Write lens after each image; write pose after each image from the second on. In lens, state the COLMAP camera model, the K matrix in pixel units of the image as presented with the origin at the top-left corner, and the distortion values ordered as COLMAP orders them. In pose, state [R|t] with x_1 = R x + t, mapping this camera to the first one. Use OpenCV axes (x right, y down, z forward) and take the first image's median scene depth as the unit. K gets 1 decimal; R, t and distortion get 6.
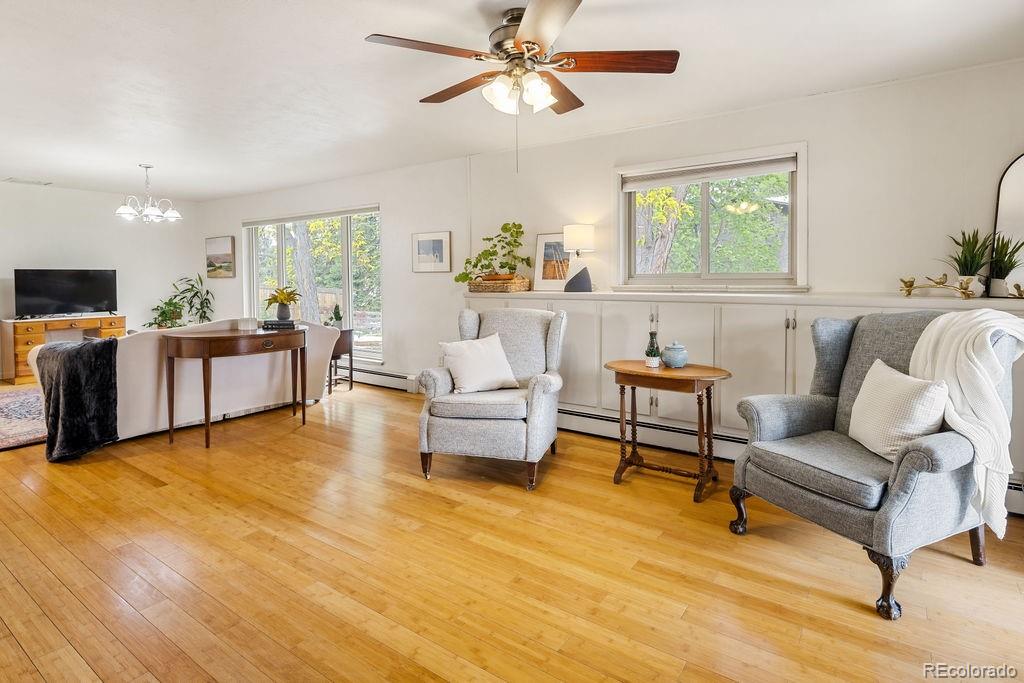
lens RADIAL K [[501.2, 0, 512.7], [0, 501.2, 288.9], [0, 0, 1]] dist [0.010823, -0.006929]
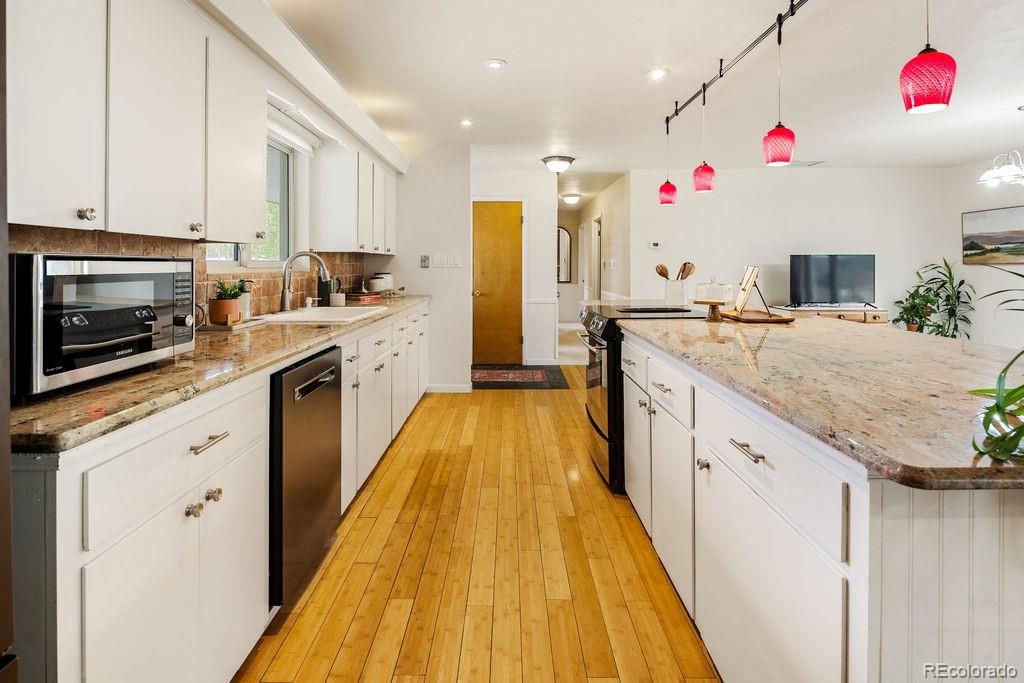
lens RADIAL K [[501.2, 0, 484.1], [0, 501.2, 264.4], [0, 0, 1]] dist [0.010823, -0.006929]
pose [[0.569735, 0.001673, -0.821826, -0.834512], [-0.018685, 0.999766, -0.010918, -0.000888], [0.821616, 0.021576, 0.569633, 0.020616]]
